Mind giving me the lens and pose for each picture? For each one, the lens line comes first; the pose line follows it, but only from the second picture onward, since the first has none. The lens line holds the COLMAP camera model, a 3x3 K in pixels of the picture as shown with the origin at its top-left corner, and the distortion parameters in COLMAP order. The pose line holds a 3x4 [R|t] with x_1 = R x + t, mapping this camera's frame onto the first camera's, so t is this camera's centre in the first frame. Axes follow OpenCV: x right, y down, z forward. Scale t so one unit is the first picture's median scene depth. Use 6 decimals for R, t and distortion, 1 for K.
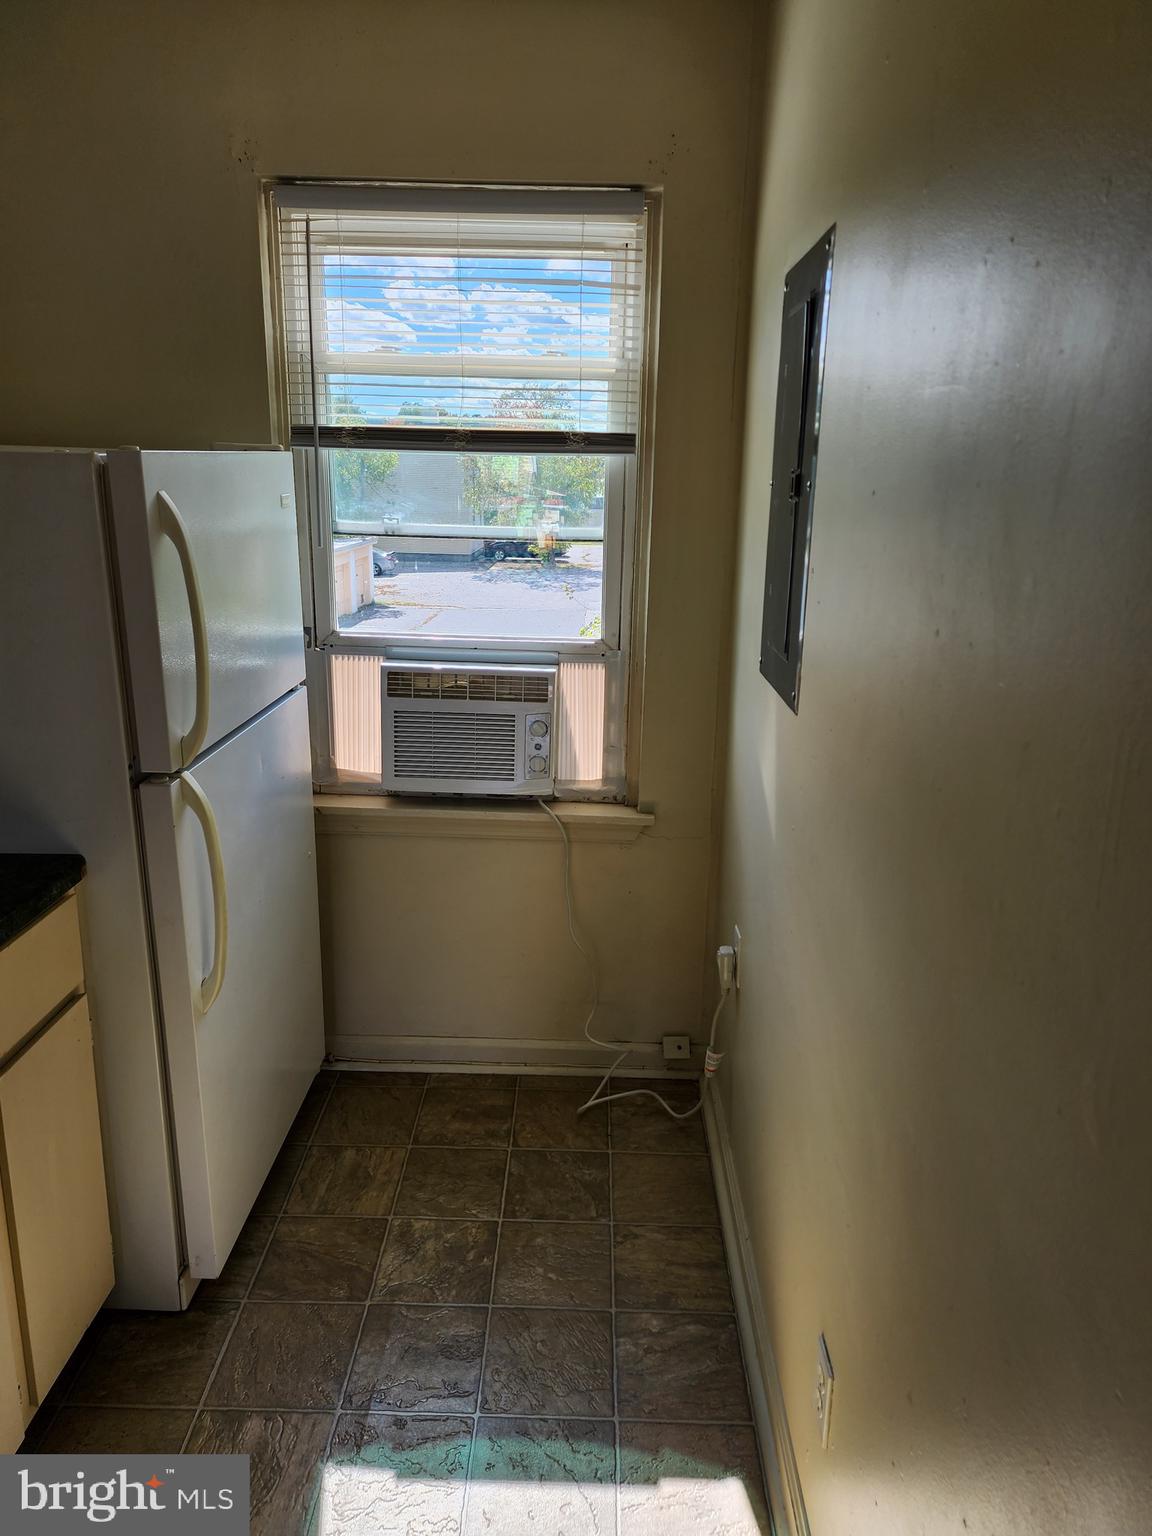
lens RADIAL K [[1045.2, 0, 576.0], [0, 1045.2, 768.0], [0, 0, 1]] dist [0.070776, -0.050225]
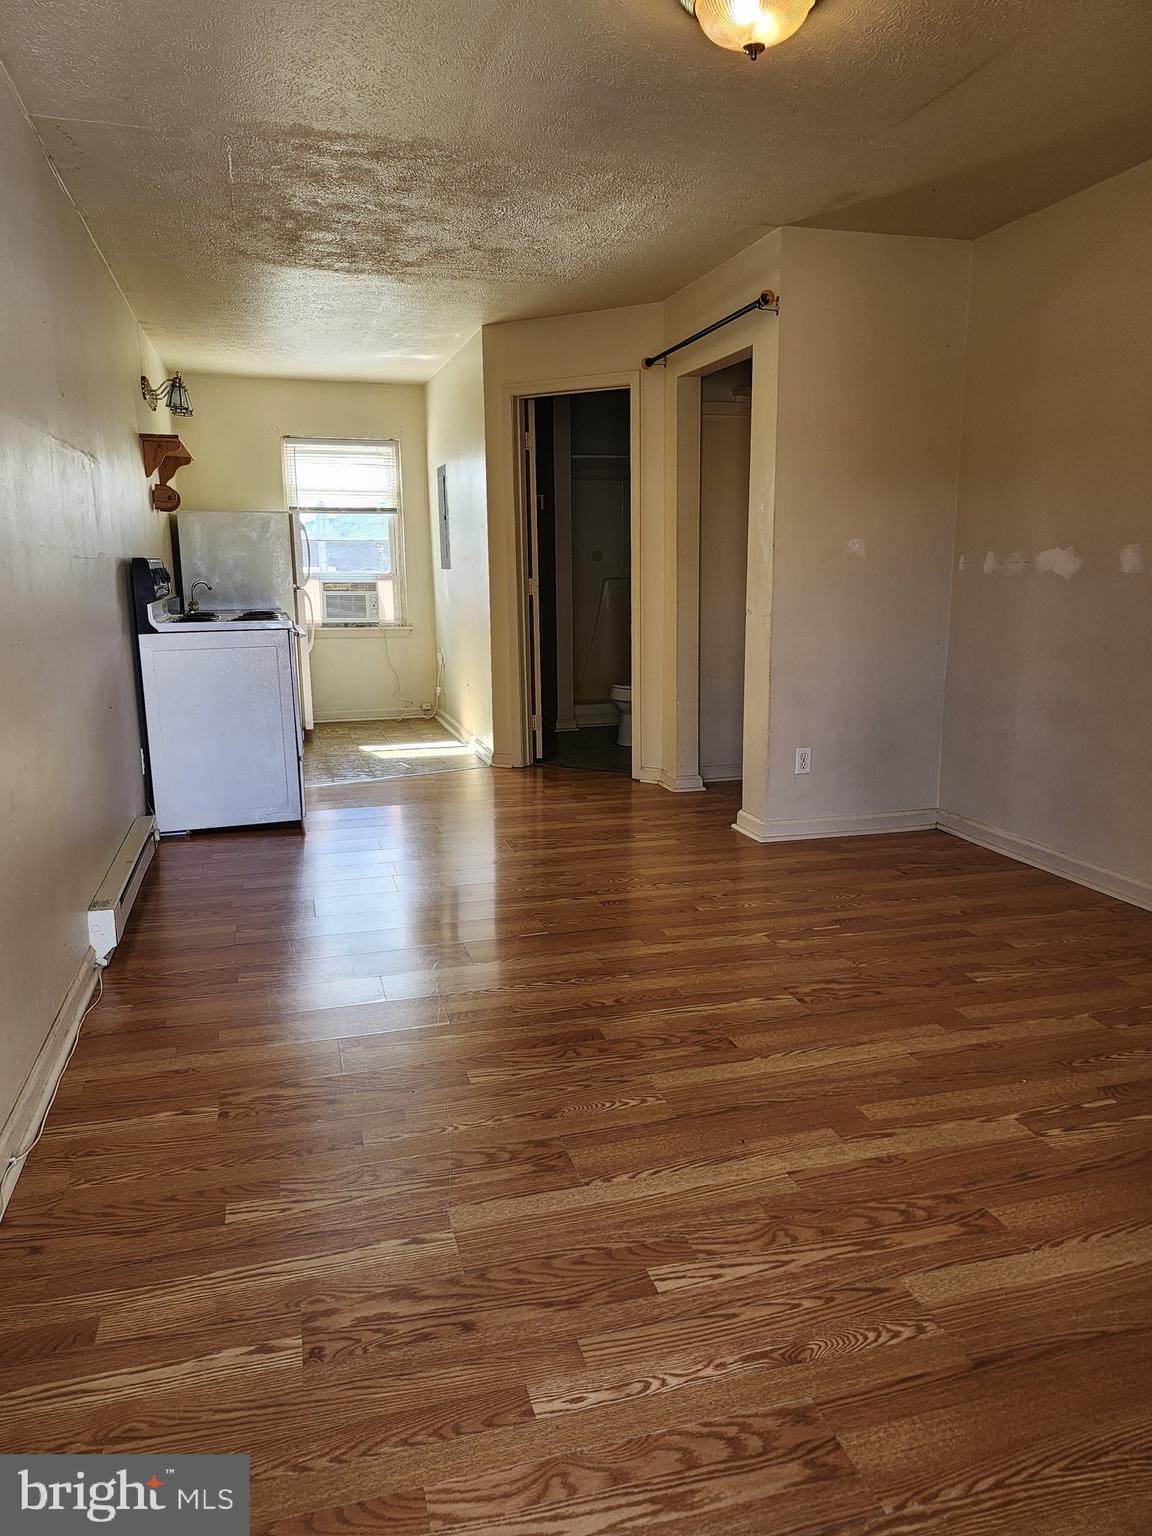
lens RADIAL K [[1045.2, 0, 576.0], [0, 1045.2, 768.0], [0, 0, 1]] dist [0.070776, -0.050225]
pose [[0.954431, -0.083348, 0.286556, -0.410329], [0.104925, 0.992622, -0.060757, 0.736196], [-0.279378, 0.088056, 0.956135, -2.192225]]
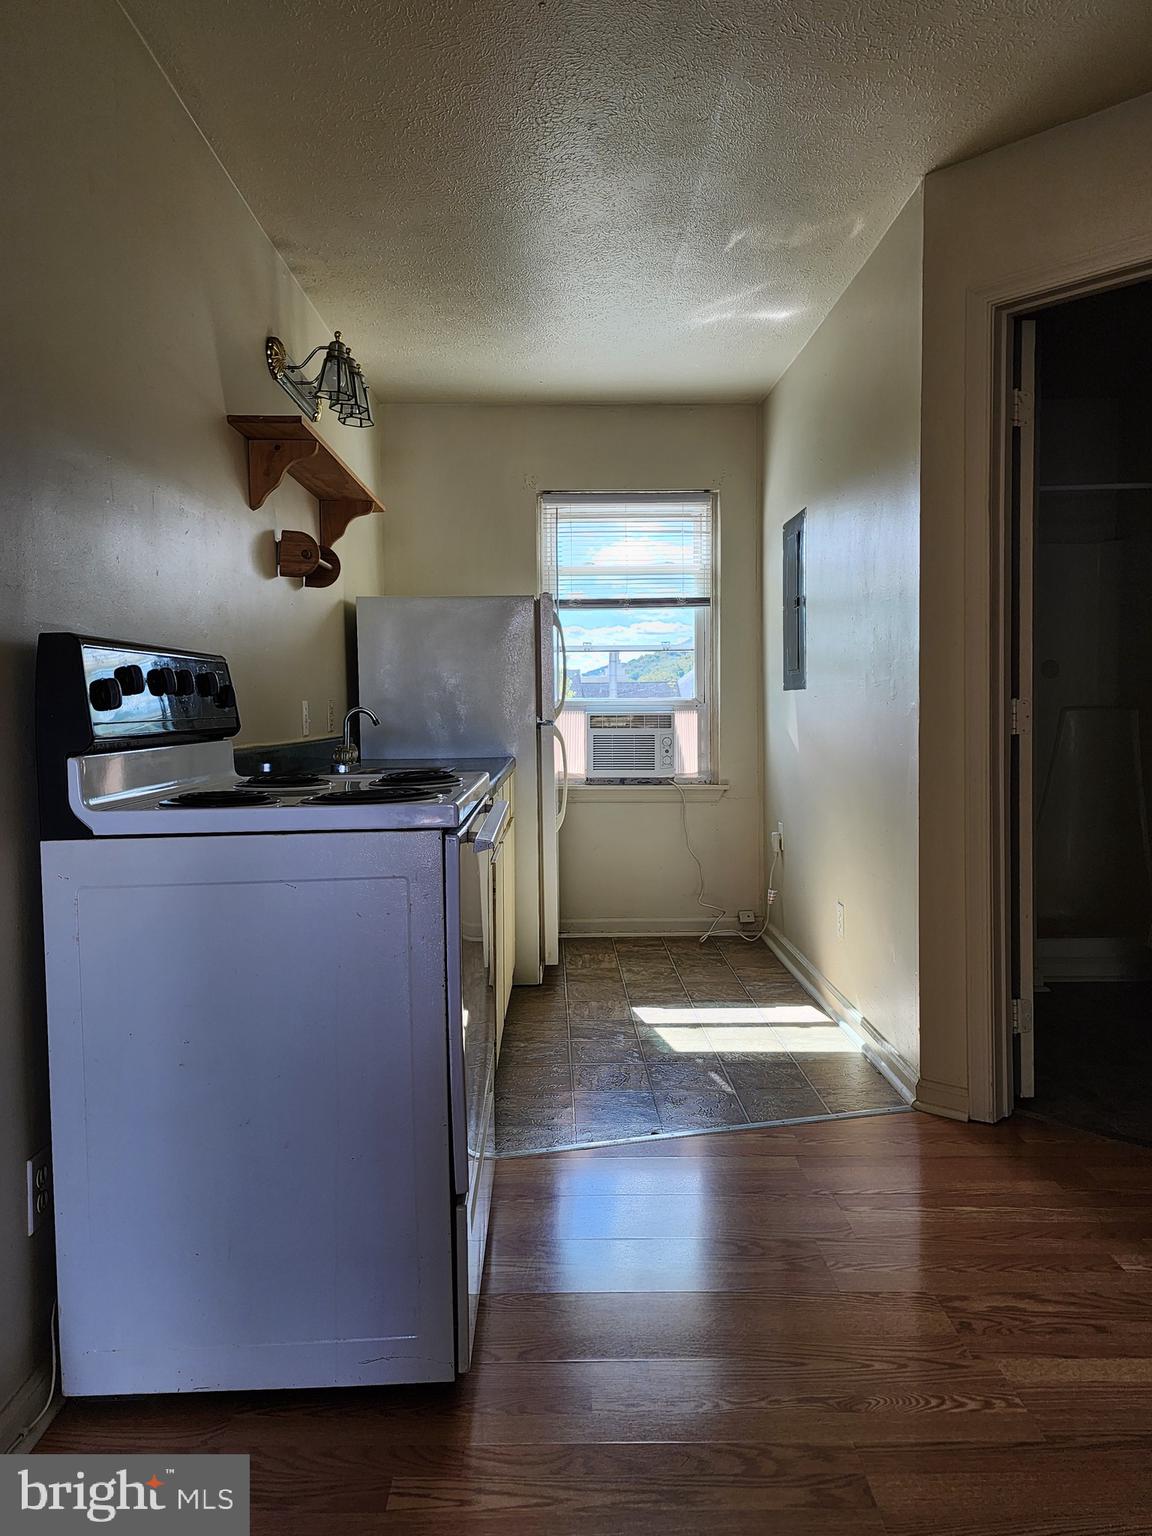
lens RADIAL K [[1045.2, 0, 576.0], [0, 1045.2, 768.0], [0, 0, 1]] dist [0.070776, -0.050225]
pose [[0.998910, -0.033478, 0.032529, -0.276915], [0.039608, 0.976649, -0.211156, 0.424461], [-0.024700, 0.212215, 0.976911, -0.913556]]
